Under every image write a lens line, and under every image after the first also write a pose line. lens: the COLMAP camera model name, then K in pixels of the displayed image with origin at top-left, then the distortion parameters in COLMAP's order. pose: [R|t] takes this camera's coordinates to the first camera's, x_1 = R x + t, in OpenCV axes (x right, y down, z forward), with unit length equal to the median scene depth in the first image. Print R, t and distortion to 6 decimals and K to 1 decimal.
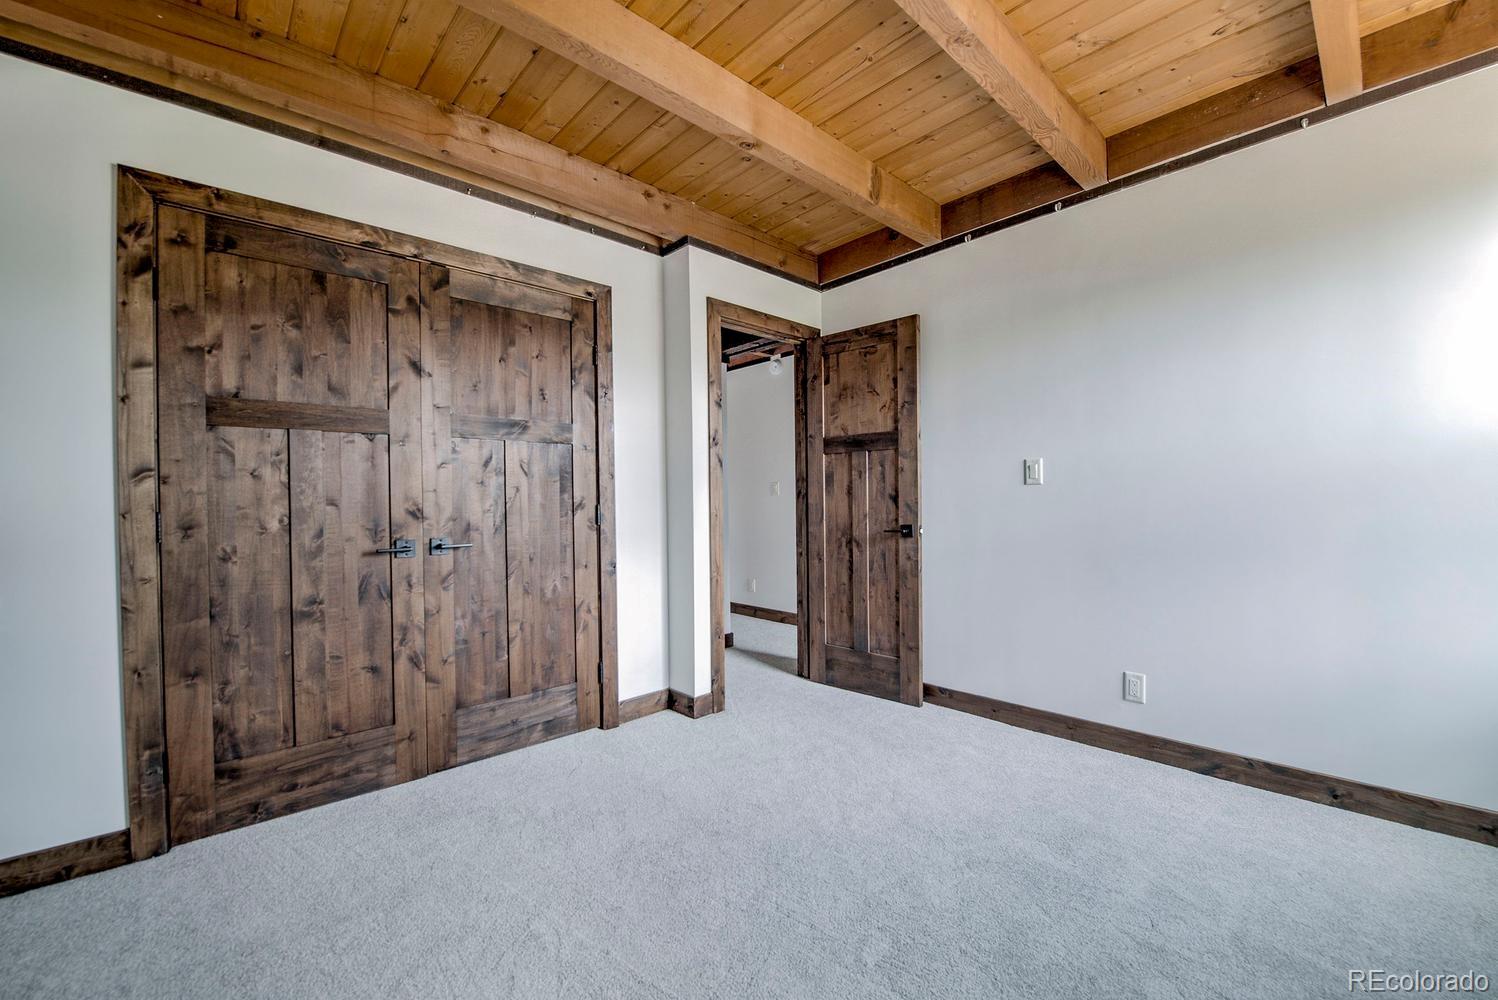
lens RADIAL K [[597.5, 0, 748.0], [0, 597.5, 502.5], [0, 0, 1]] dist [-0.015016, -0.002478]
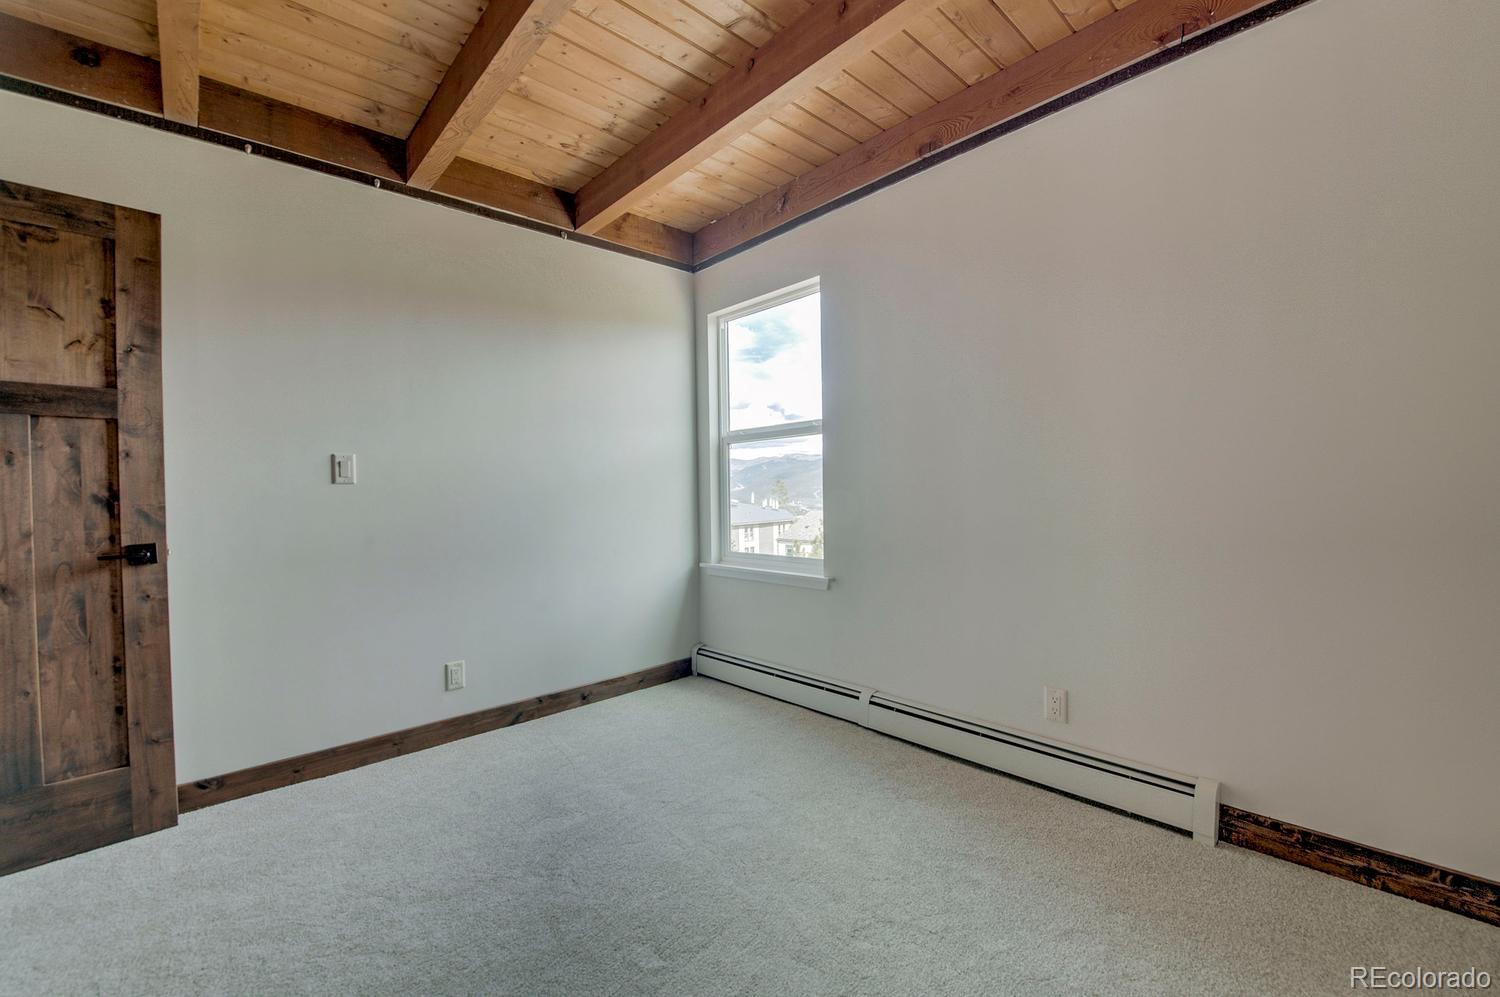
lens RADIAL K [[598.3, 0, 749.0], [0, 598.3, 501.0], [0, 0, 1]] dist [-0.015016, -0.002478]
pose [[0.014383, -0.001739, 0.999895, -0.331307], [0.022722, 0.999741, 0.001412, 0.005597], [-0.999638, 0.022700, 0.014419, 0.357043]]
